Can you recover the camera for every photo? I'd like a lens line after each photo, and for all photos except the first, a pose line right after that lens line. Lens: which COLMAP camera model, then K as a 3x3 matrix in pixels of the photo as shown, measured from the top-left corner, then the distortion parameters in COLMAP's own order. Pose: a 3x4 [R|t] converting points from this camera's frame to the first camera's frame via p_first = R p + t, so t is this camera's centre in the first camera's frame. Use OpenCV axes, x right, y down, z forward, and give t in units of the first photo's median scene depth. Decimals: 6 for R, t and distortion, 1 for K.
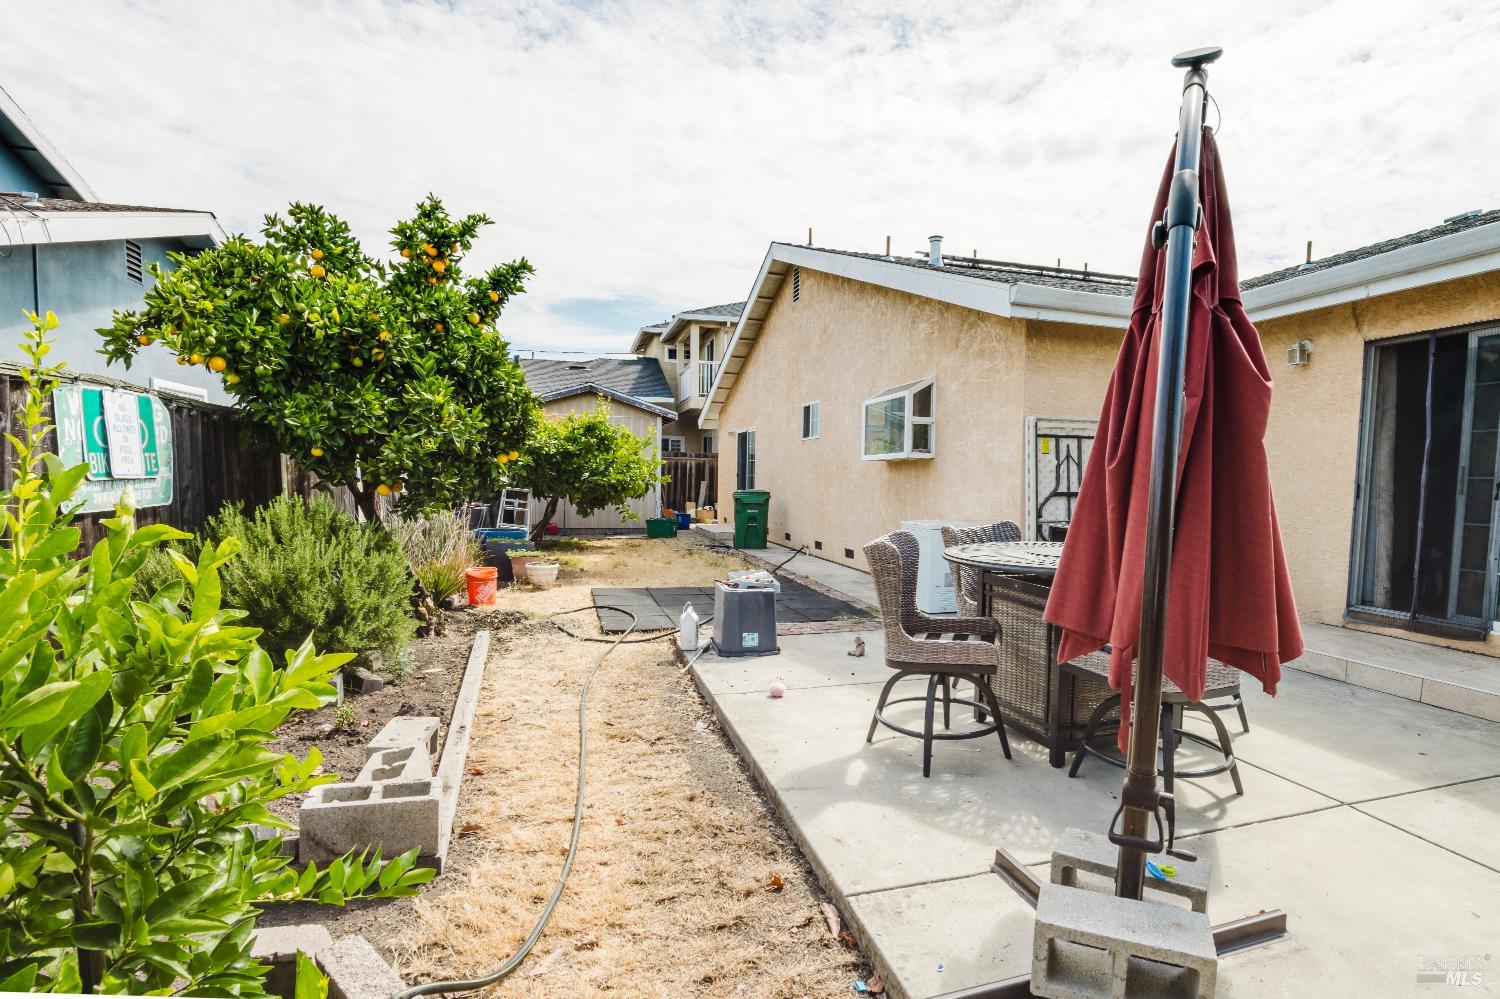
lens RADIAL K [[744.1, 0, 754.4], [0, 744.1, 540.9], [0, 0, 1]] dist [-0.028360, 0.000099]
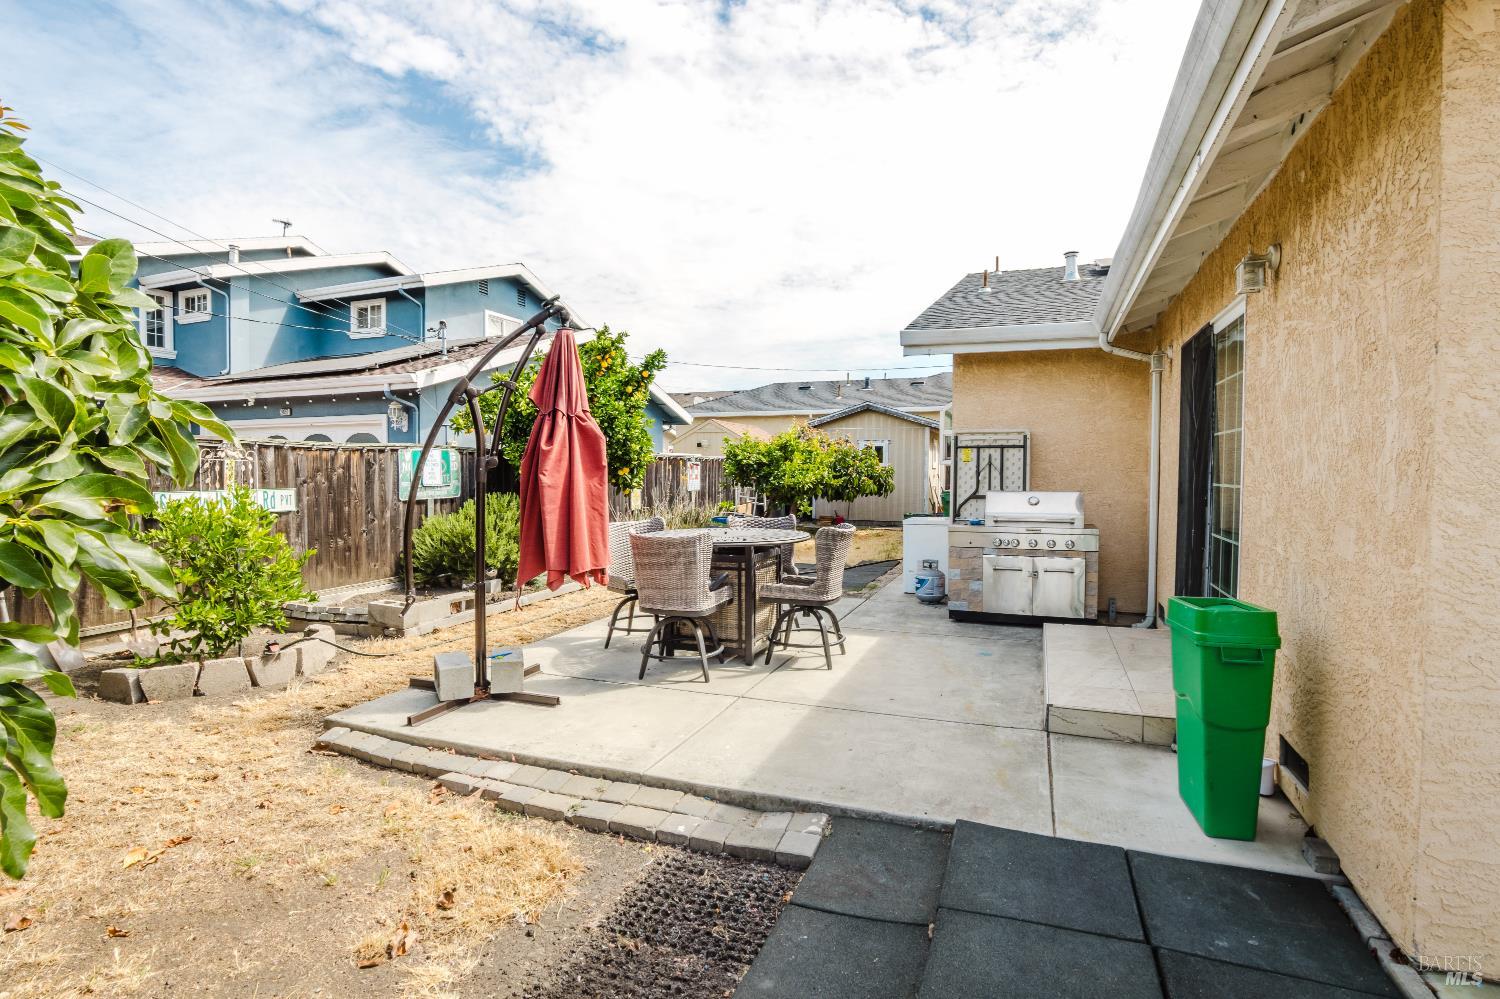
lens RADIAL K [[733.0, 0, 746.1], [0, 733.0, 492.0], [0, 0, 1]] dist [-0.022694, 0.000876]
pose [[0.777432, 0.006626, -0.628933, 1.021246], [-0.044670, 0.998001, -0.044703, -0.004361], [0.627379, 0.062847, 0.776174, -0.136936]]
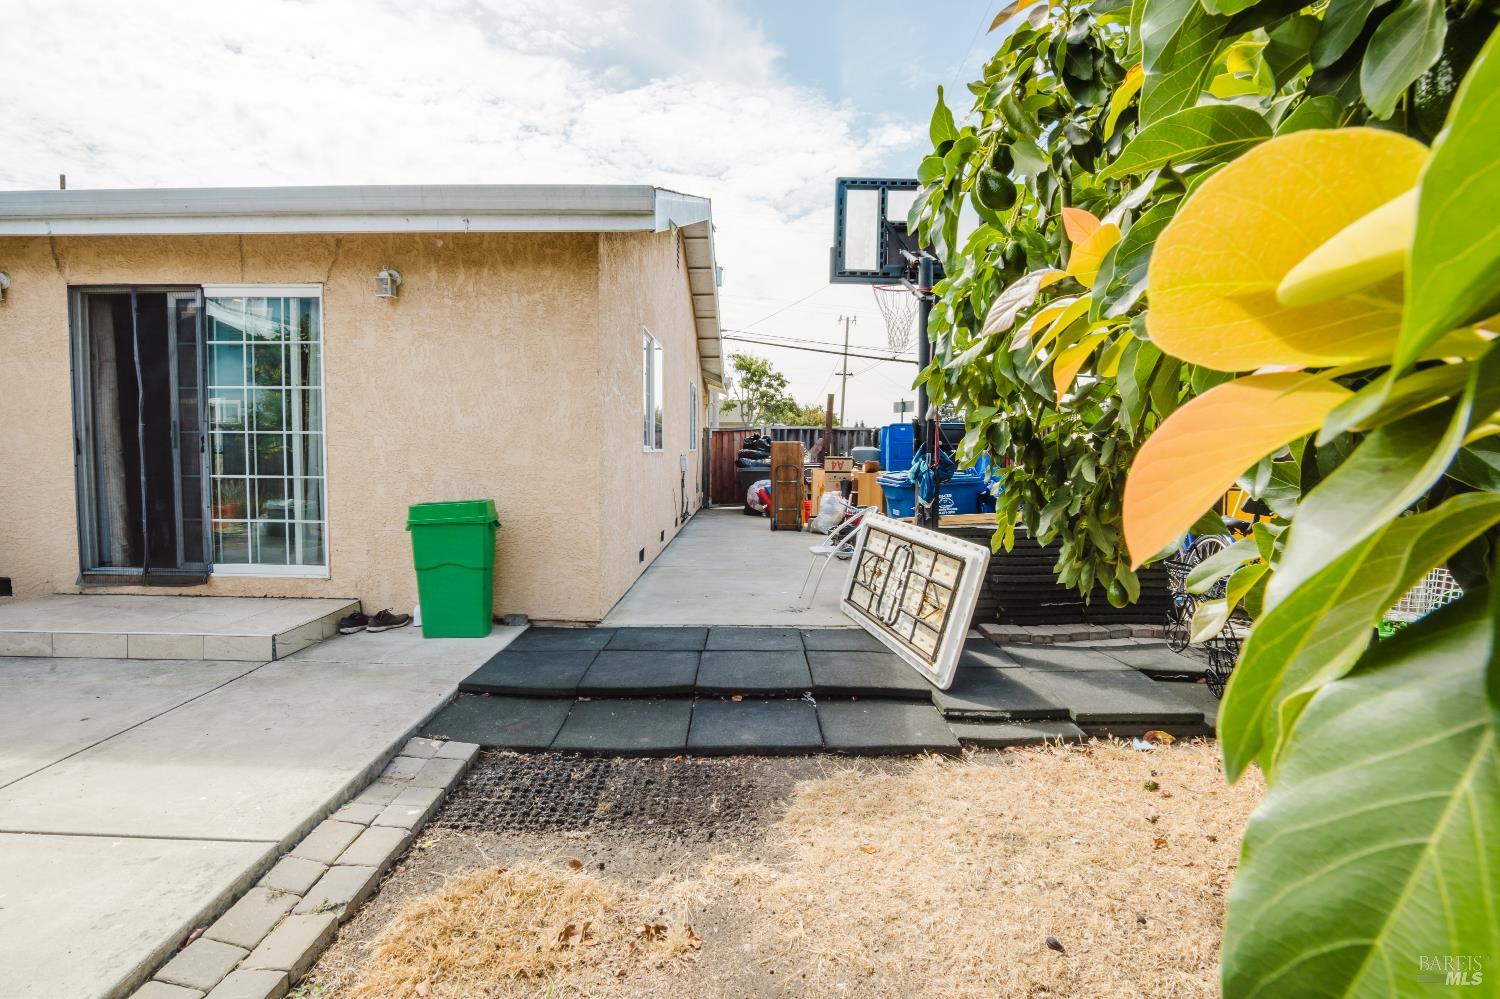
lens RADIAL K [[733.0, 0, 746.1], [0, 733.0, 492.0], [0, 0, 1]] dist [-0.022694, 0.000876]
pose [[0.283079, -0.062464, 0.957060, 0.190425], [0.075695, 0.996219, 0.042631, 0.015639], [-0.956105, 0.060377, 0.286737, -0.075896]]
